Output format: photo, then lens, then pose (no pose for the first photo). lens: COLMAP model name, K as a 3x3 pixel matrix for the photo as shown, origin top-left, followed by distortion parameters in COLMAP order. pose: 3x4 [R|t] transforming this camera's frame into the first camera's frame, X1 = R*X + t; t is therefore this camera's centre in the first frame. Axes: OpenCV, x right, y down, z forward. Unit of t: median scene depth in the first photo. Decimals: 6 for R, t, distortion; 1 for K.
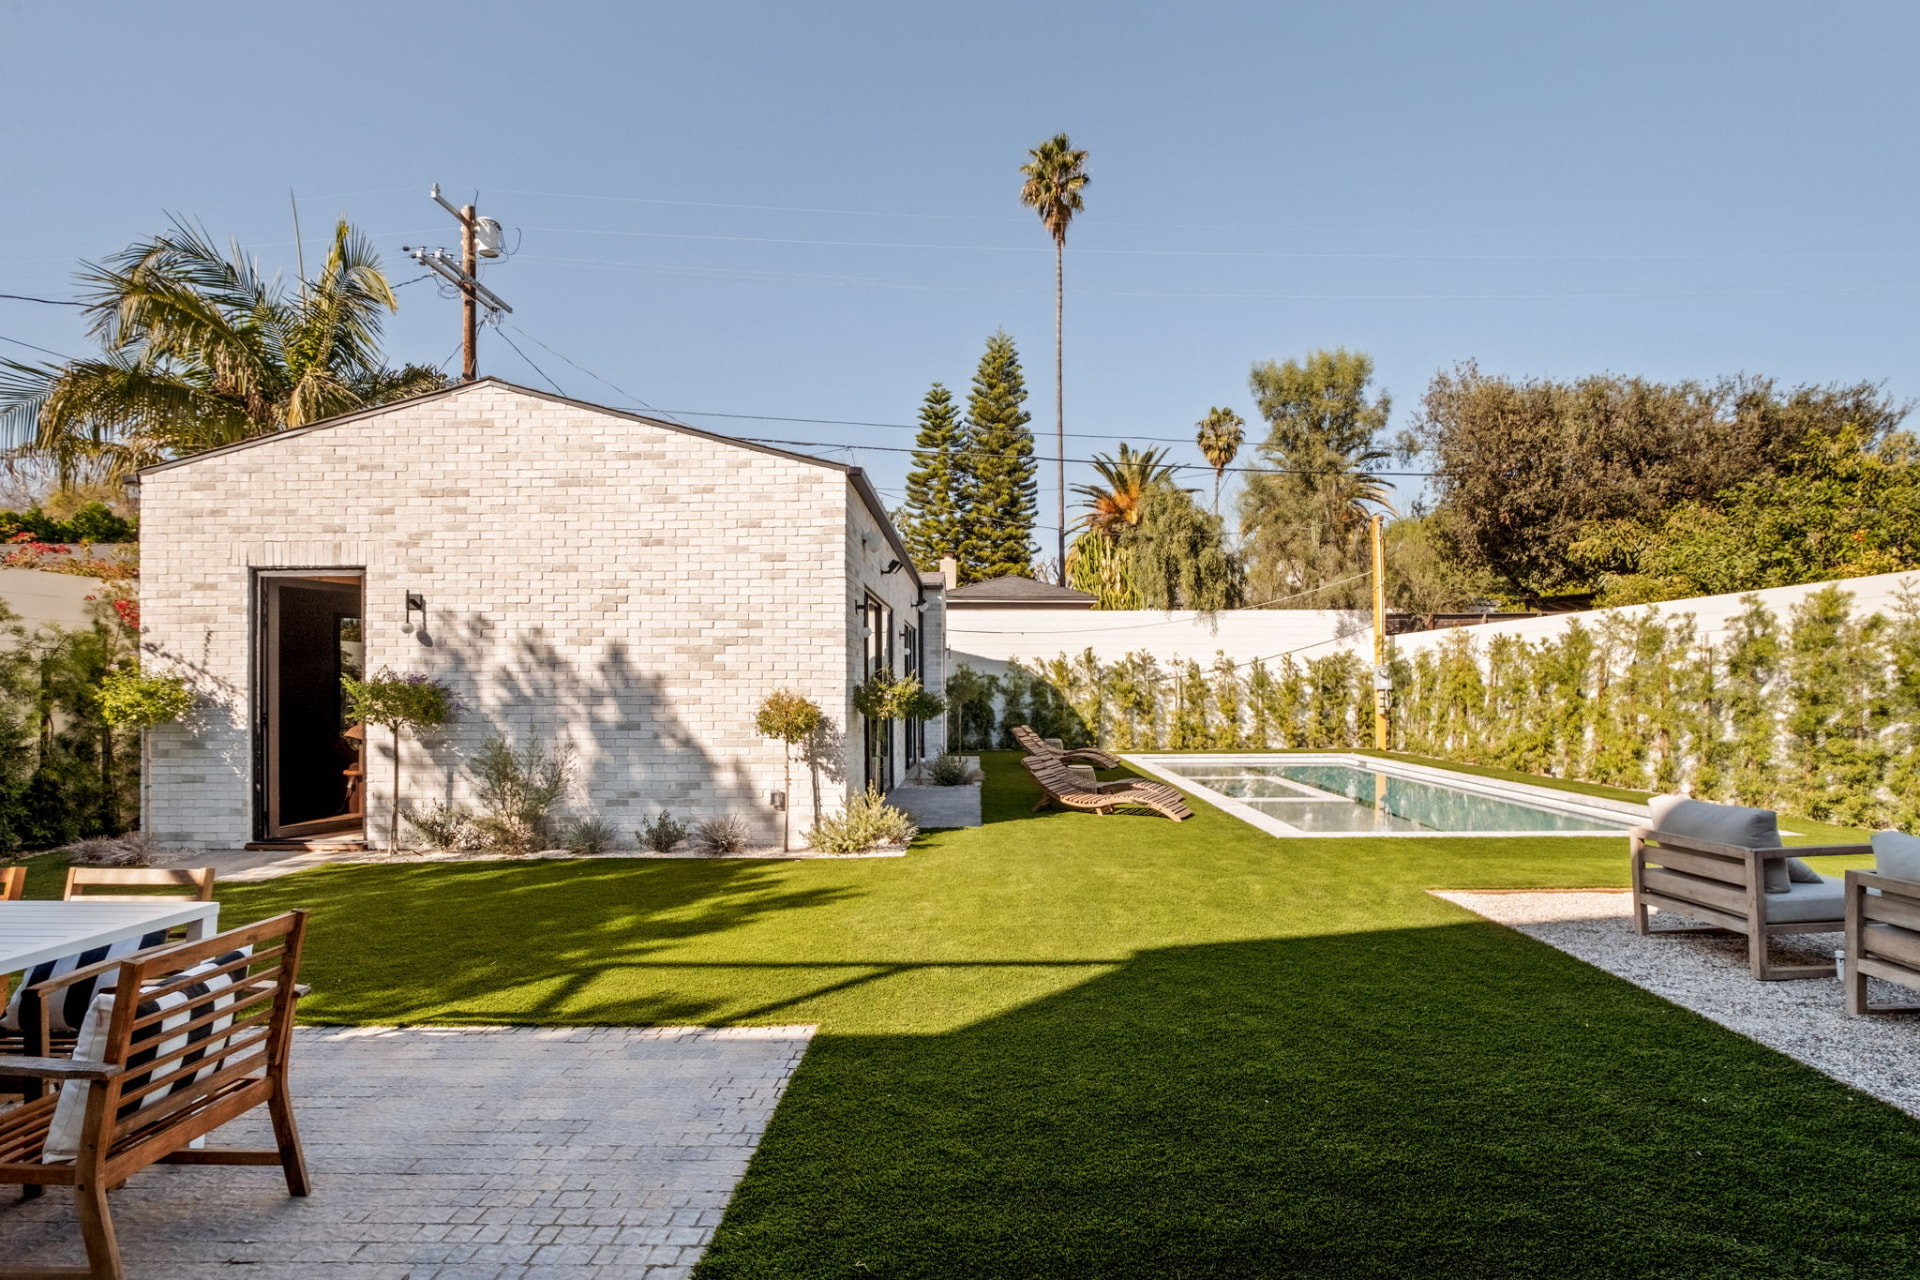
lens RADIAL K [[860.8, 0, 985.5], [0, 860.8, 676.0], [0, 0, 1]] dist [-0.005824, -0.001524]
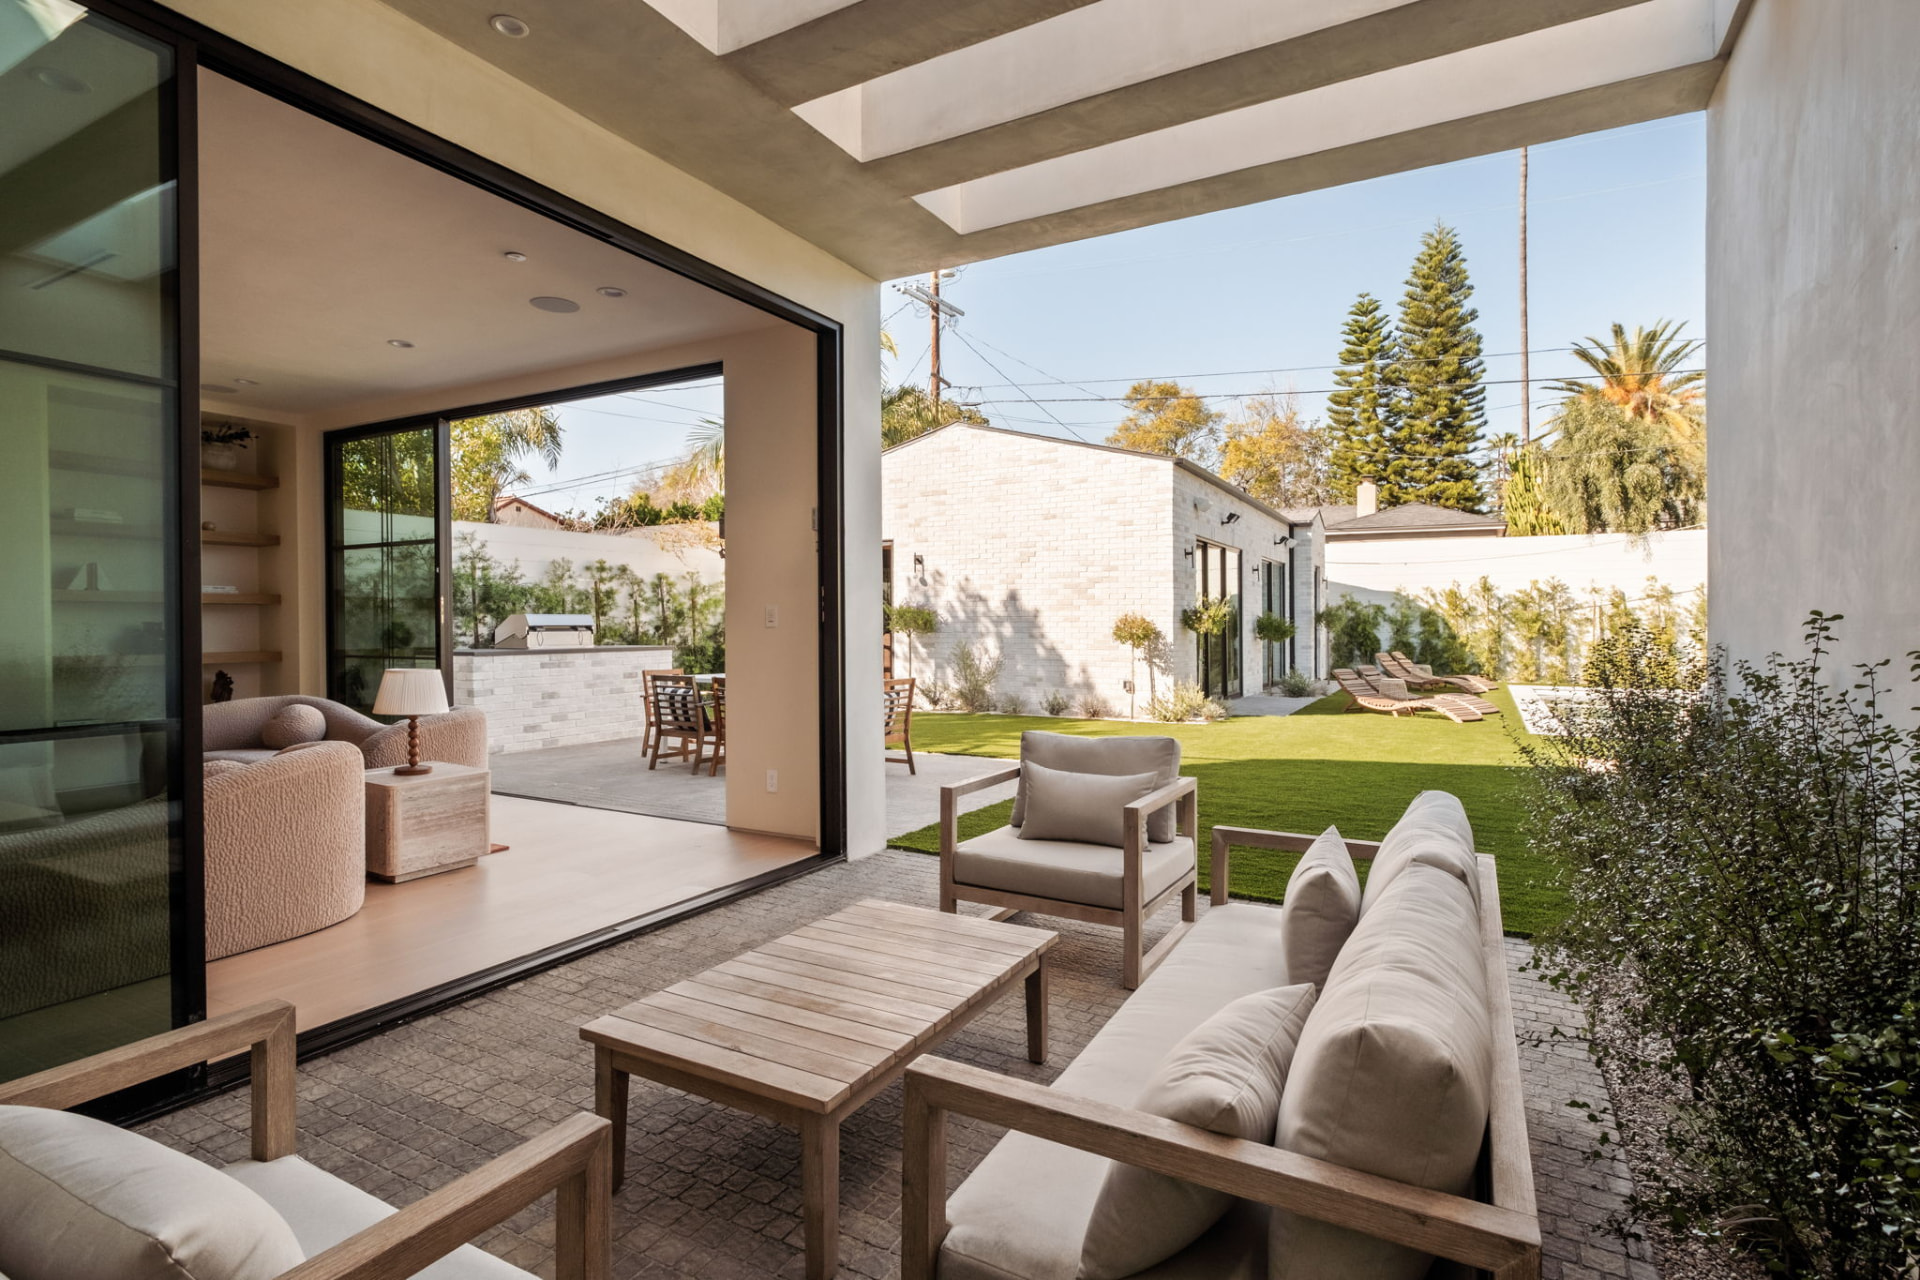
lens RADIAL K [[942.9, 0, 953.6], [0, 942.9, 618.4], [0, 0, 1]] dist [-0.009973, 0.001664]
pose [[0.872075, 0.002291, -0.489367, 0.115412], [0.001981, 0.999964, 0.008212, 0.005101], [0.489369, -0.008130, 0.872039, -0.223500]]
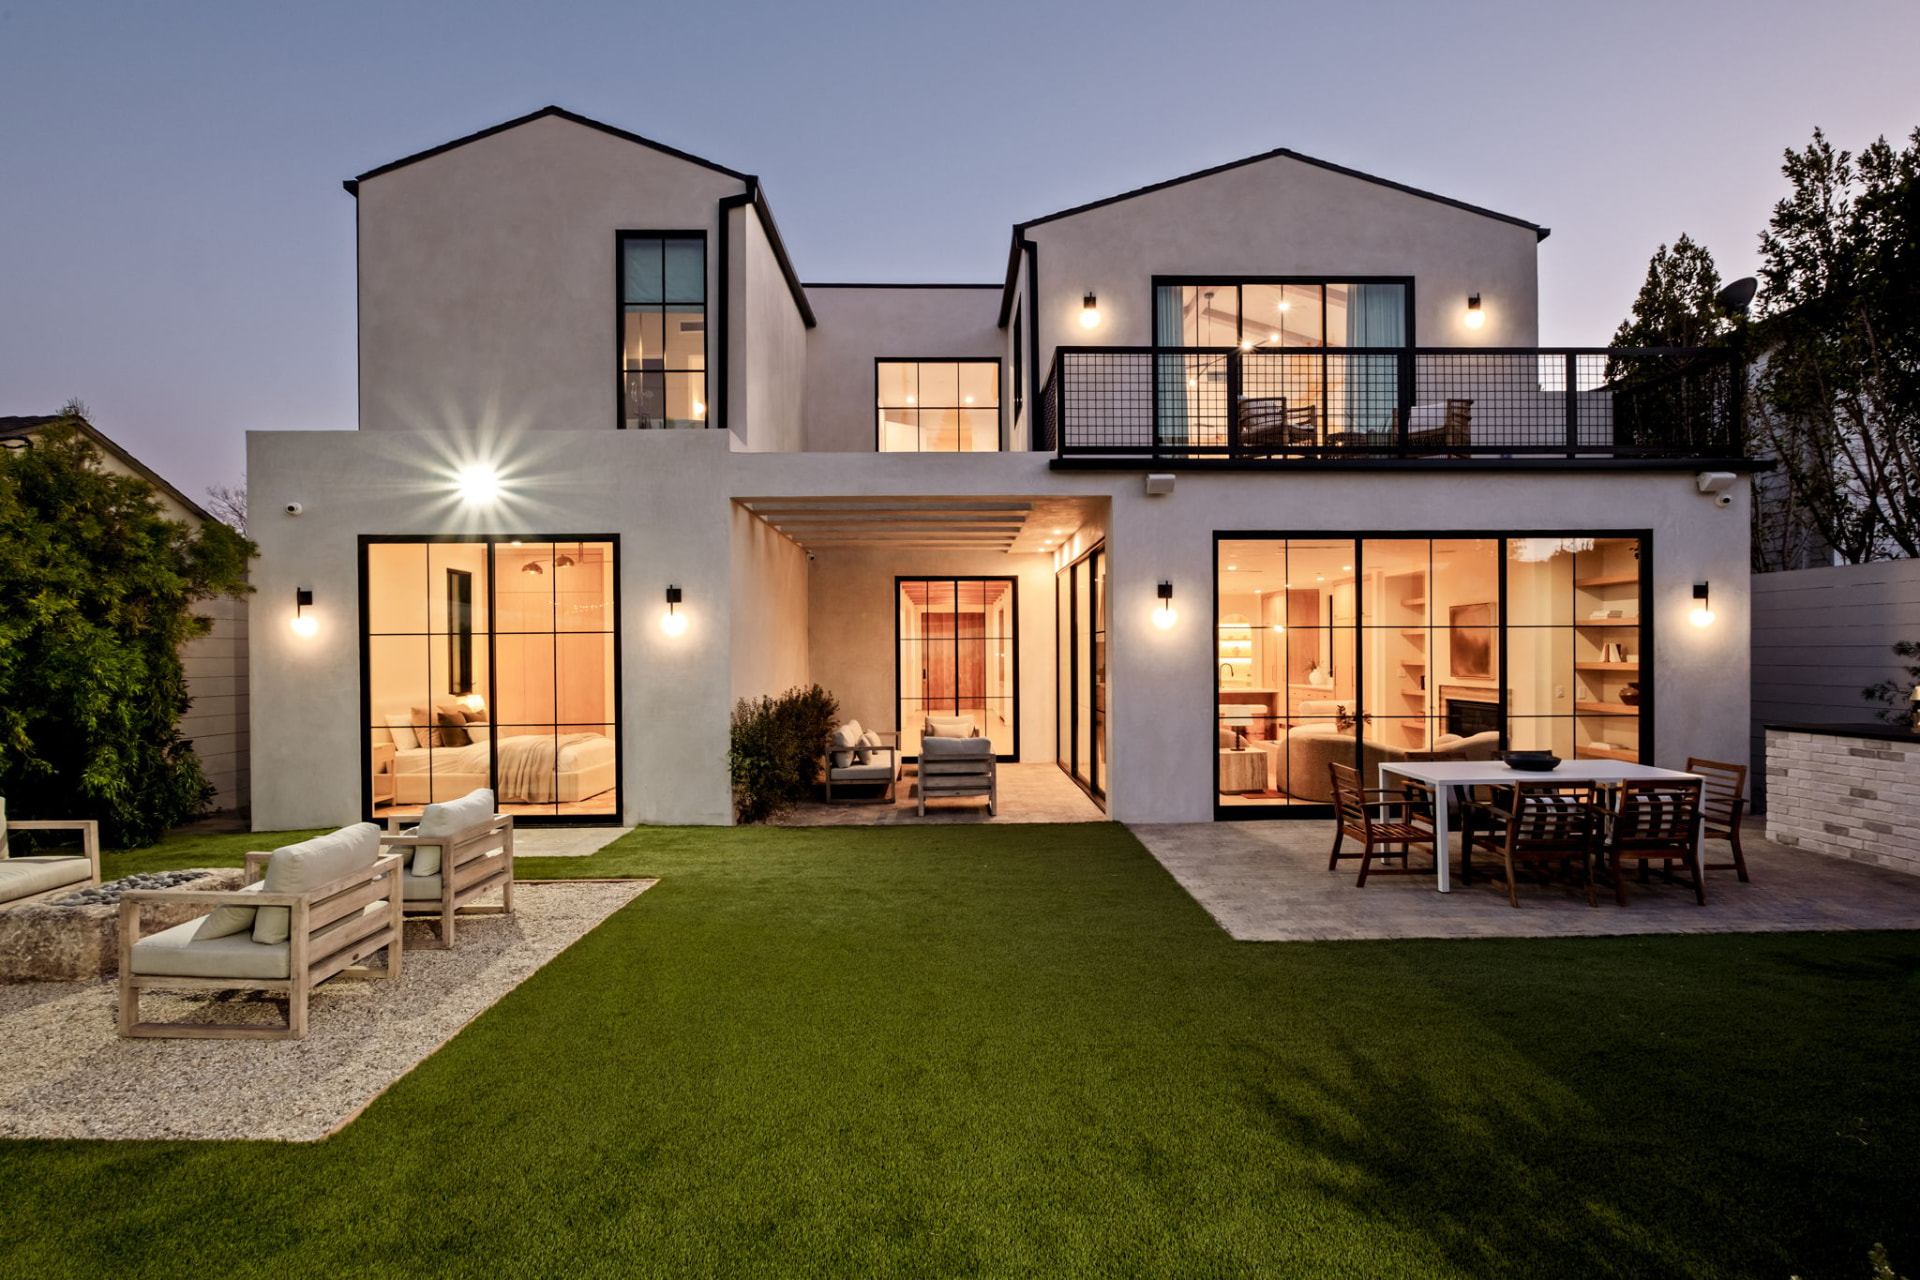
lens RADIAL K [[942.9, 0, 962.9], [0, 942.9, 658.5], [0, 0, 1]] dist [-0.009973, 0.001664]
pose [[-0.999797, 0.011467, -0.016547, 0.052683], [0.011596, 0.999903, -0.007761, -0.005315], [0.016457, -0.007952, -0.999833, 0.453822]]
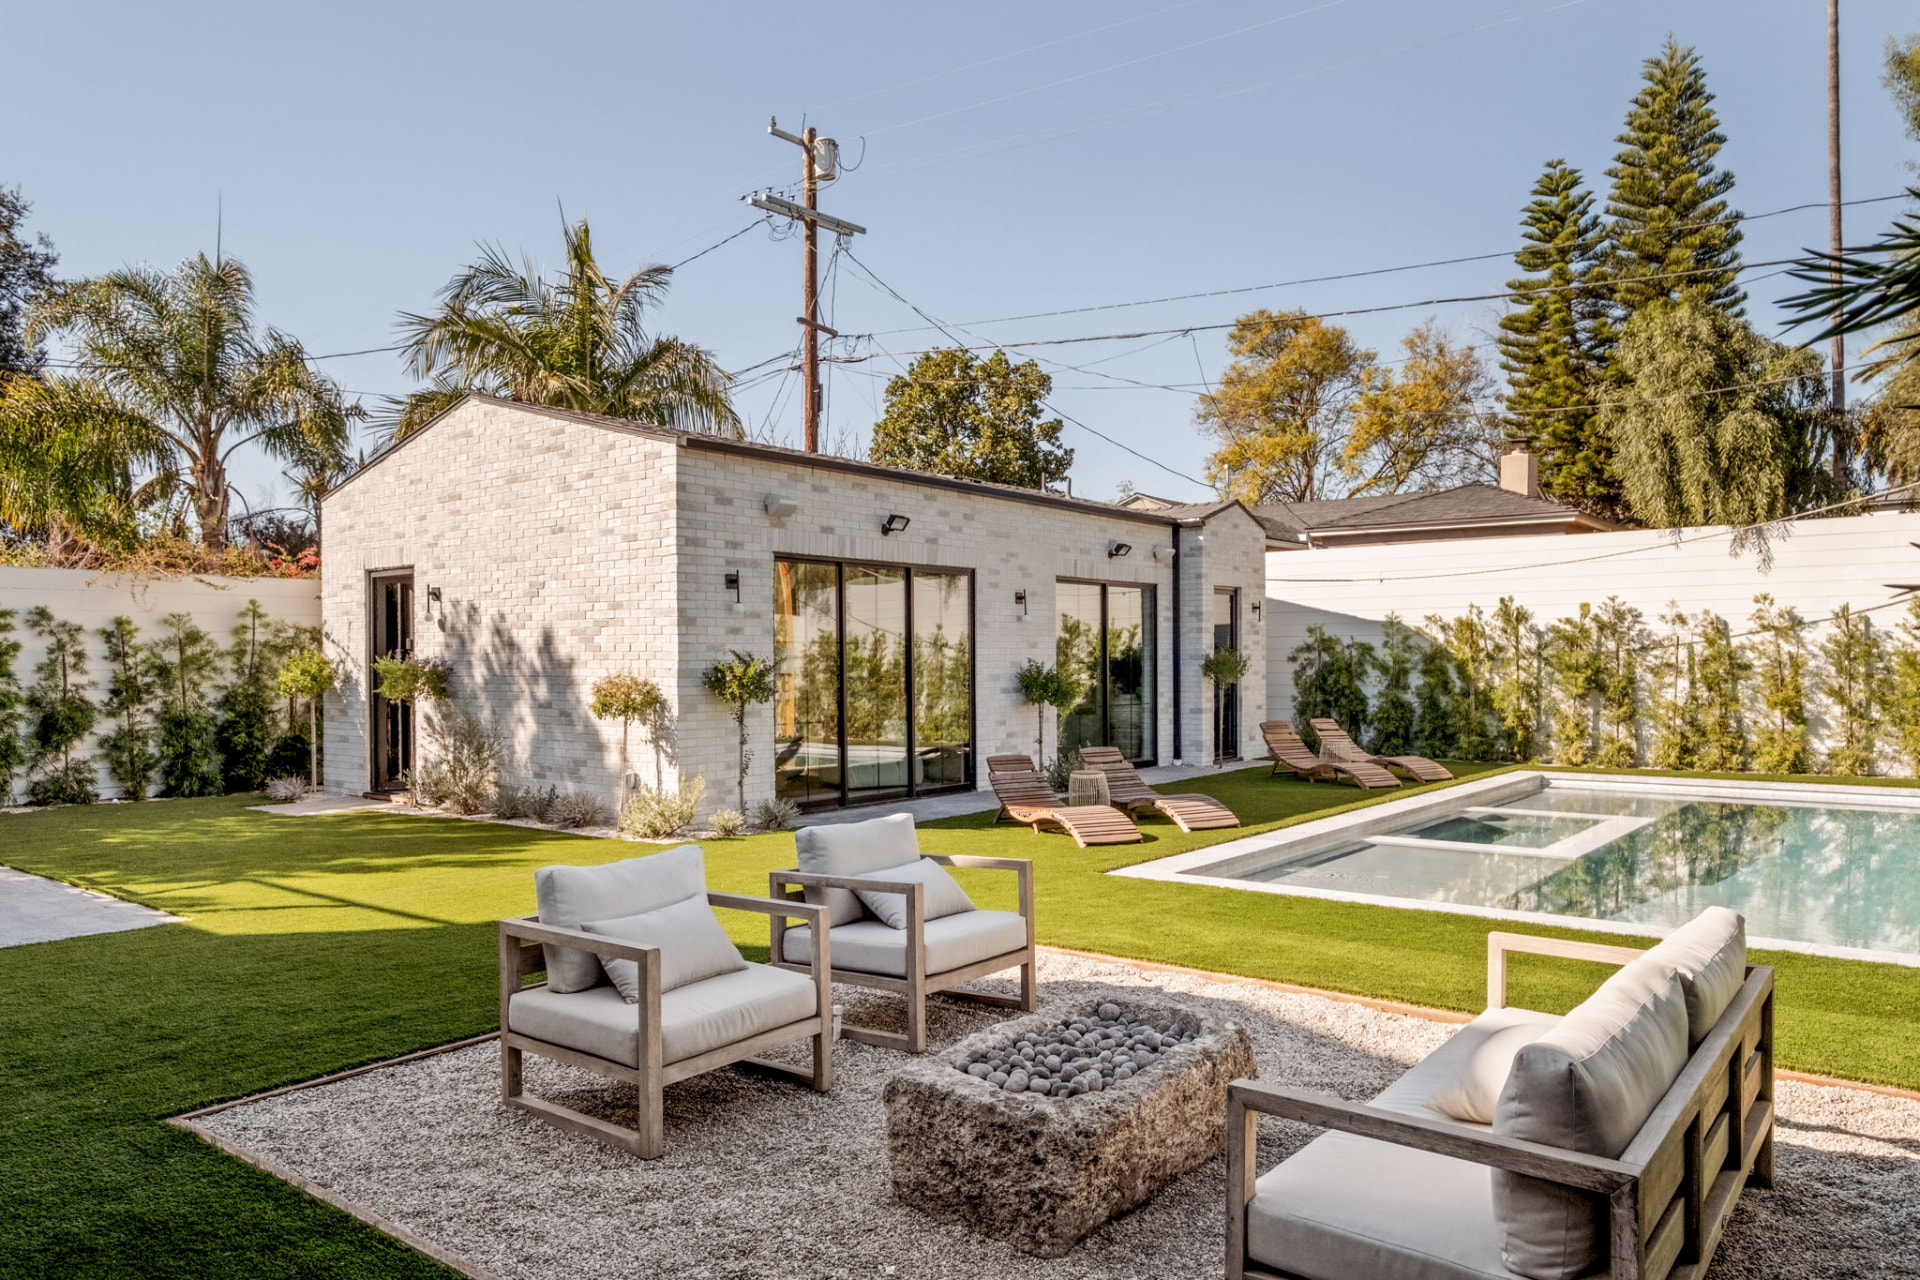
lens RADIAL K [[1290.2, 0, 973.6], [0, 1290.2, 652.3], [0, 0, 1]] dist [0.017966, -0.005246]
pose [[0.786469, -0.003339, -0.617621, 0.388738], [0.010805, 0.999907, 0.008353, -0.005287], [0.617535, -0.013243, 0.786432, 0.027100]]
